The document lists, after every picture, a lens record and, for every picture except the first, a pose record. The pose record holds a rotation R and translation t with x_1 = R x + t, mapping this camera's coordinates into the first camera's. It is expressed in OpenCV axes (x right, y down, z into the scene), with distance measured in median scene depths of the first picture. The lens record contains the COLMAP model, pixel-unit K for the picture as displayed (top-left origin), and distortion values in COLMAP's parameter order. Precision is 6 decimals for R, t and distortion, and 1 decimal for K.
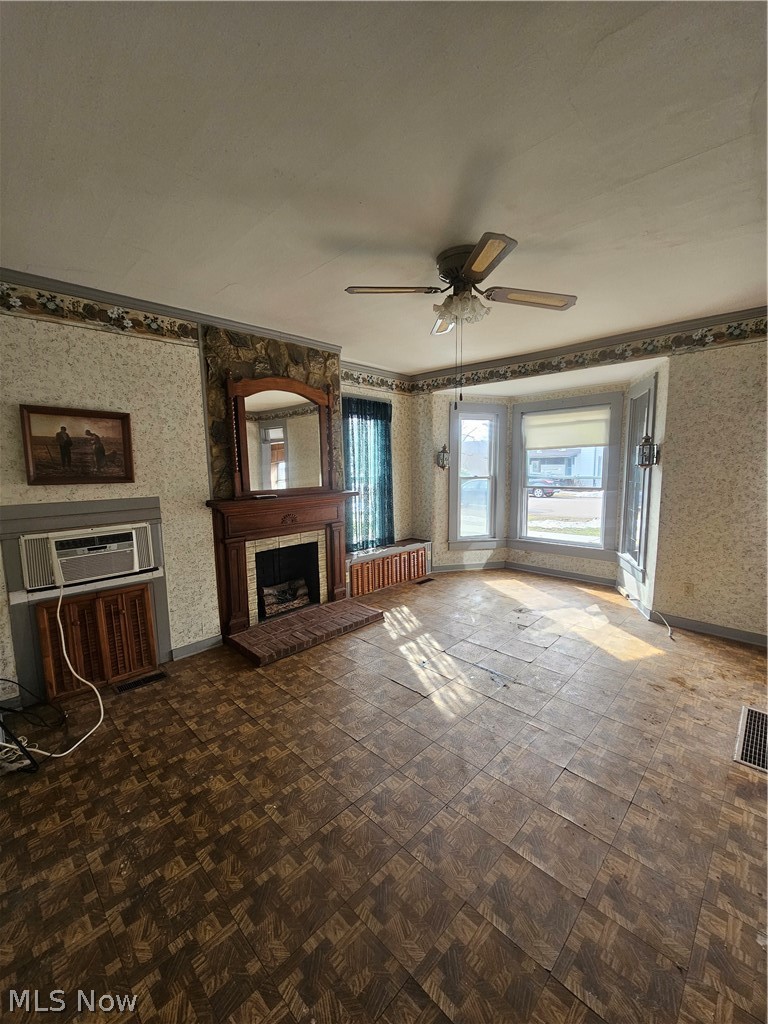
lens RADIAL K [[410.8, 0, 383.5], [0, 410.8, 511.3], [0, 0, 1]] dist [-0.001565, -0.000103]
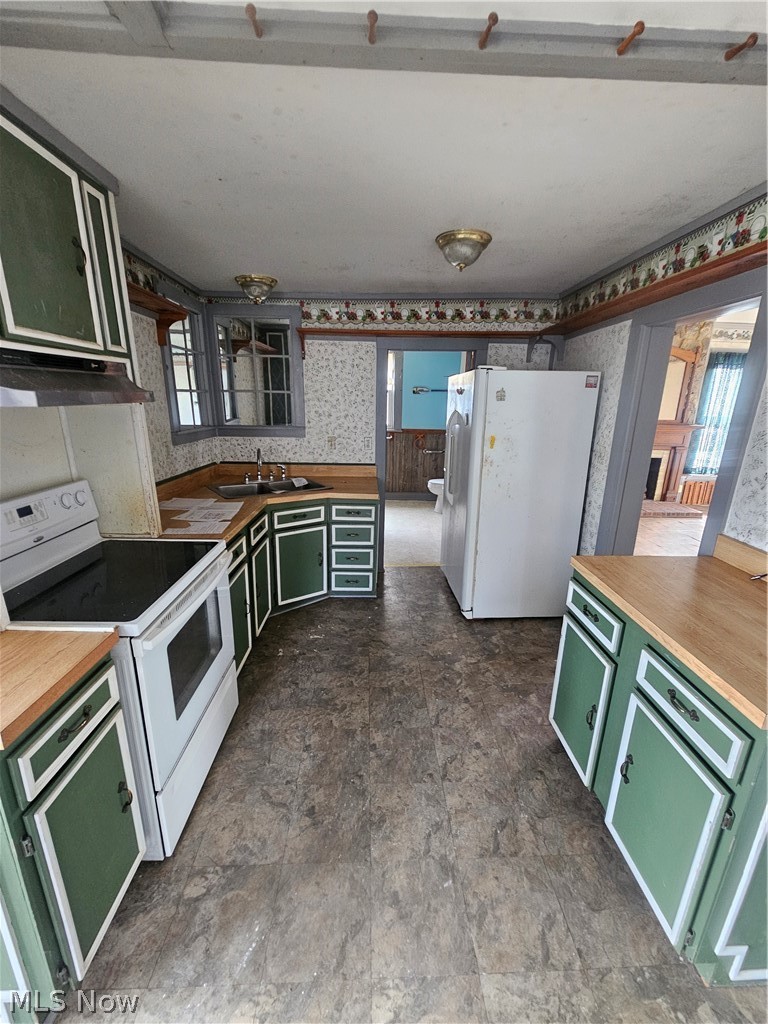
lens RADIAL K [[410.8, 0, 384.4], [0, 410.8, 512.6], [0, 0, 1]] dist [-0.001565, -0.000103]
pose [[0.716263, 0.217110, -0.663197, 0.174299], [-0.114533, 0.974057, 0.195179, 0.107725], [0.688367, -0.063841, 0.722547, -0.910157]]
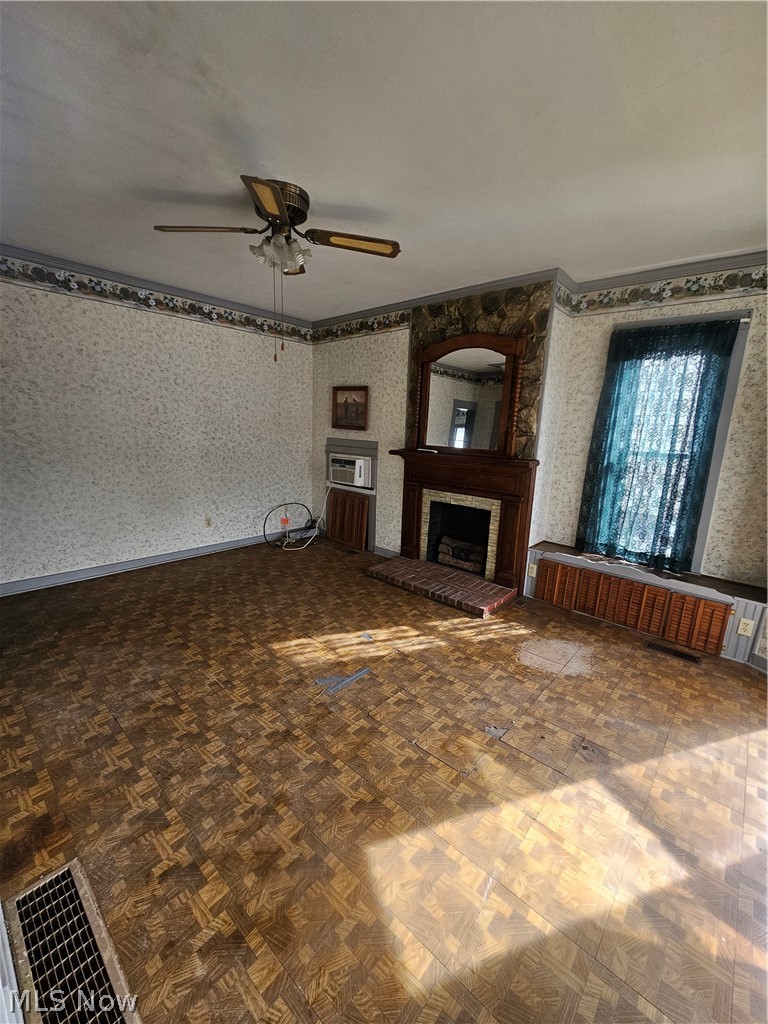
lens RADIAL K [[410.8, 0, 383.0], [0, 410.8, 512.2], [0, 0, 1]] dist [-0.001565, -0.000103]
pose [[0.049987, 0.223892, -0.973331, 0.845640], [-0.156039, 0.964333, 0.213809, -0.096707], [0.986485, 0.141189, 0.083140, 0.817832]]
